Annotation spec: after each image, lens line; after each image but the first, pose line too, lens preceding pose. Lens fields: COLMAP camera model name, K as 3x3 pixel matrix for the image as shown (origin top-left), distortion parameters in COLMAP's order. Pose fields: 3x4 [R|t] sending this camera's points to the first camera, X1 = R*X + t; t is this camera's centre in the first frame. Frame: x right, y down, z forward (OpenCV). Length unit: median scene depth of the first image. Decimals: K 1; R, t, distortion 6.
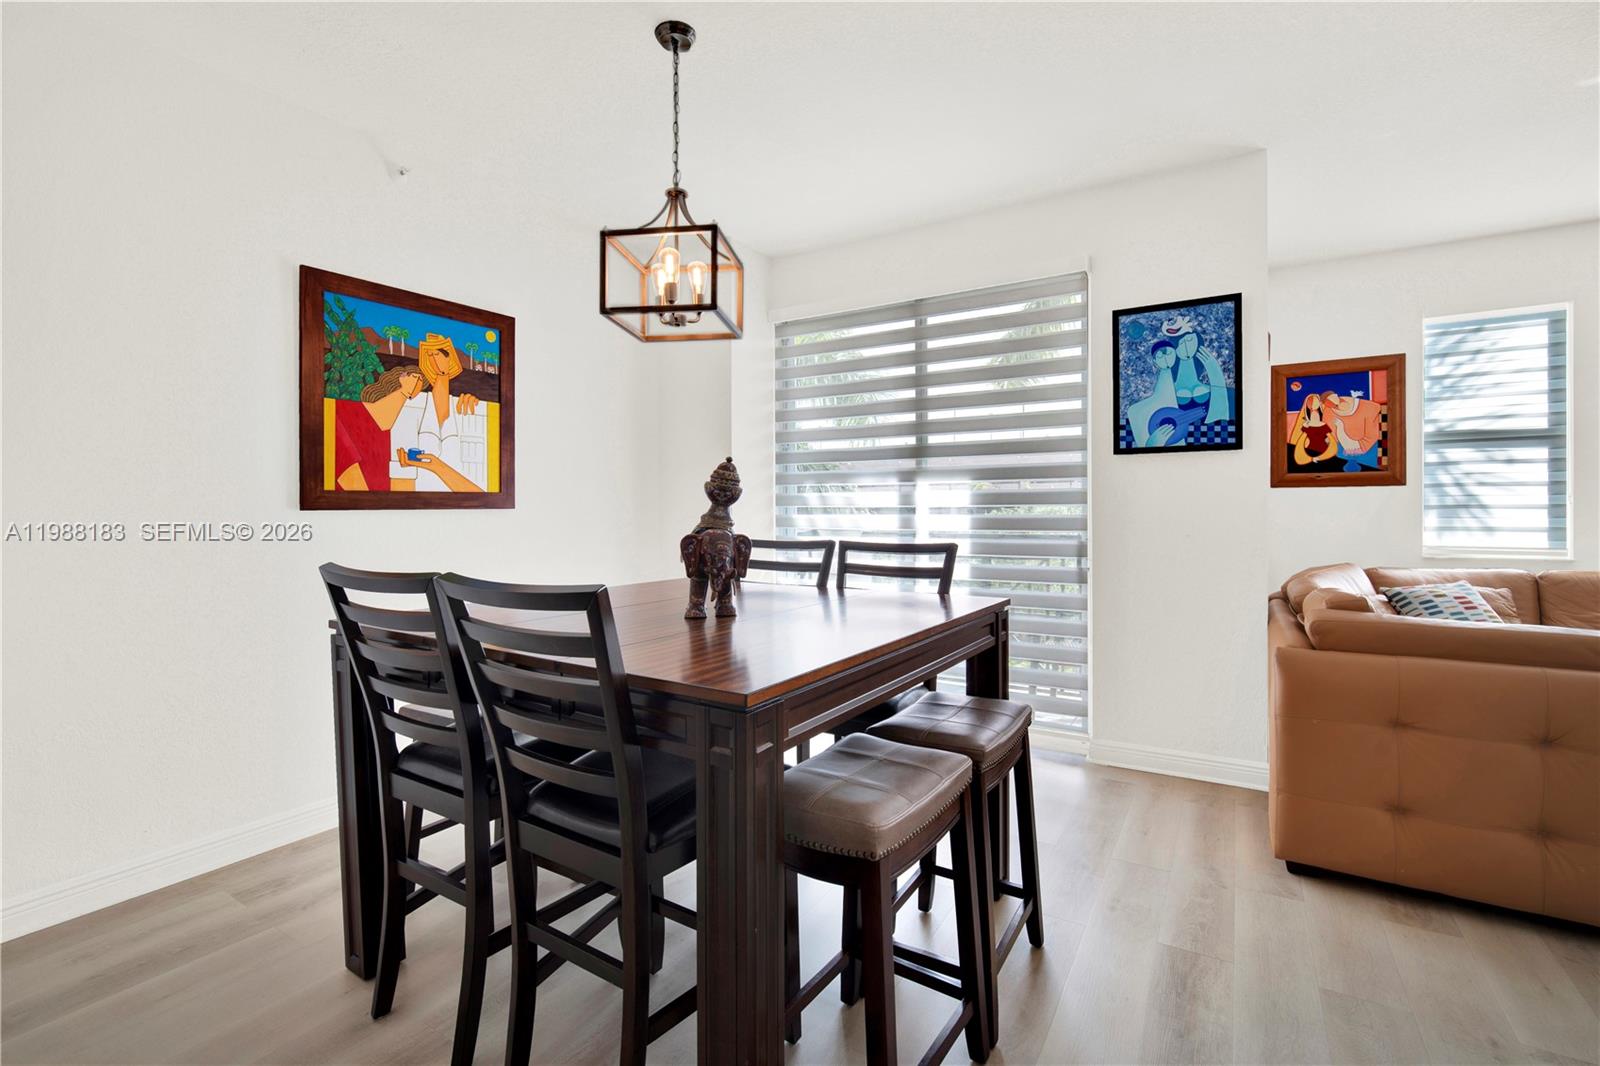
lens RADIAL K [[721.3, 0, 798.0], [0, 721.3, 520.1], [0, 0, 1]] dist [-0.008304, -0.000125]
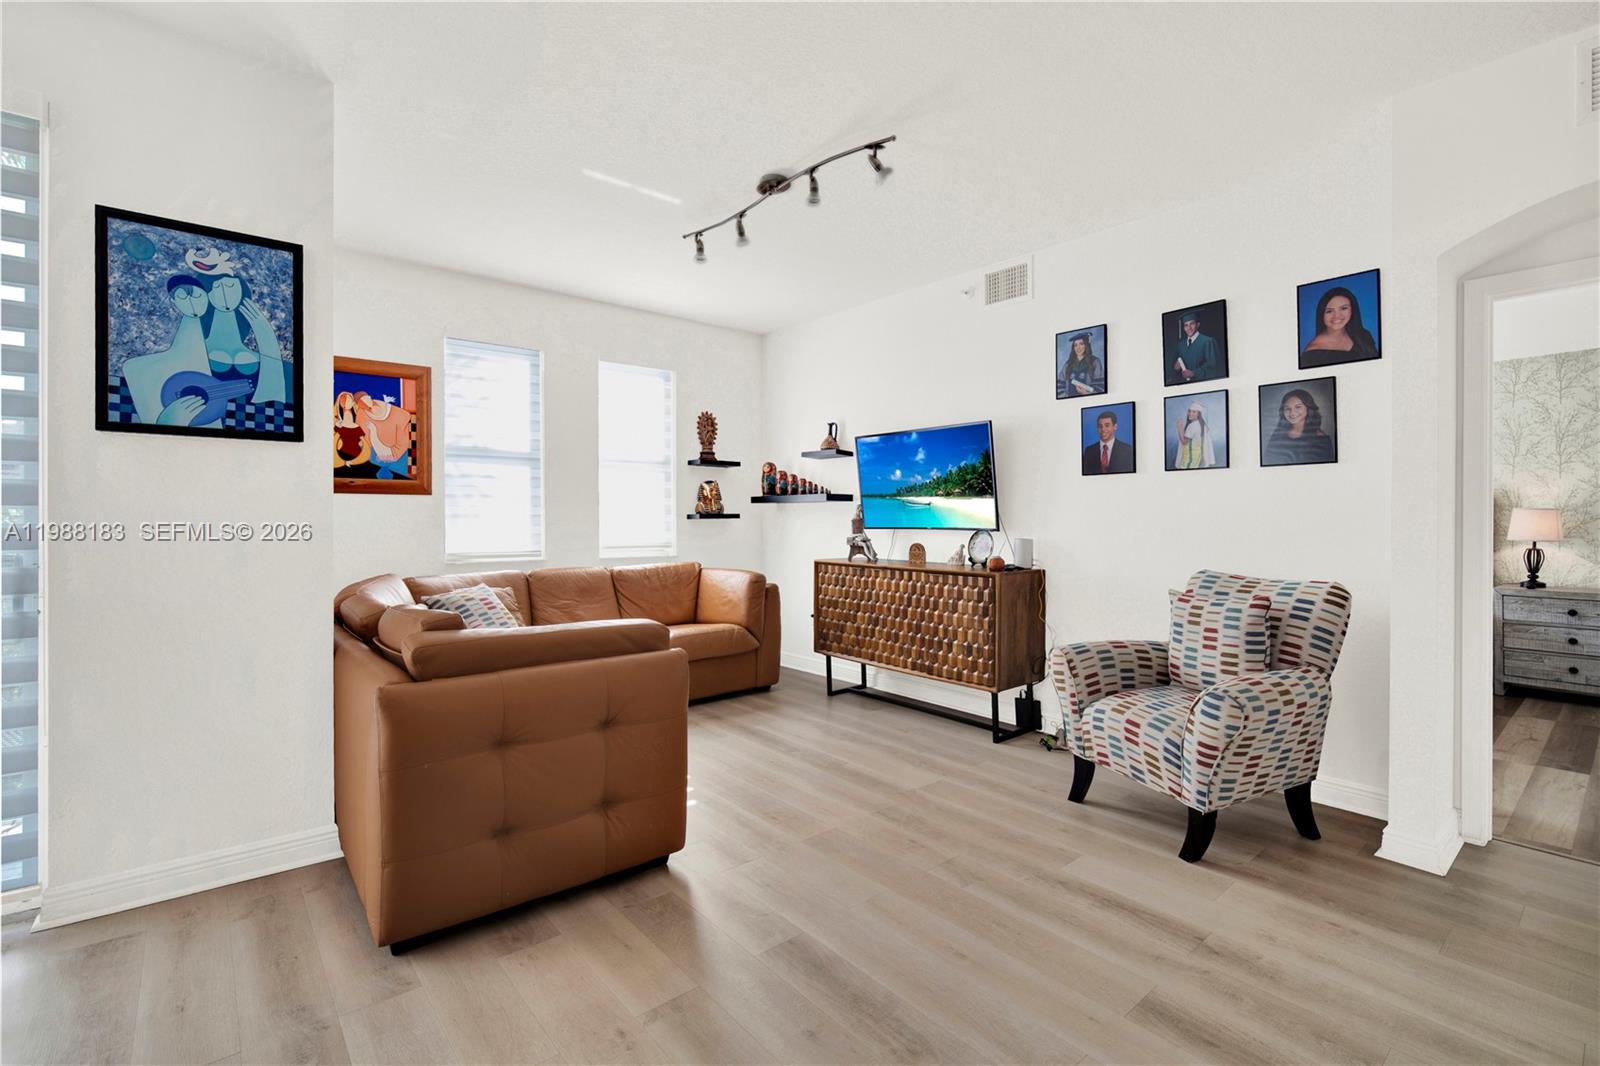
lens RADIAL K [[721.3, 0, 798.0], [0, 721.3, 520.1], [0, 0, 1]] dist [-0.008304, -0.000125]
pose [[0.309513, 0.003816, 0.950888, 0.029532], [0.005443, 0.999968, -0.005785, -0.004087], [-0.950880, 0.006966, 0.309482, 0.219522]]
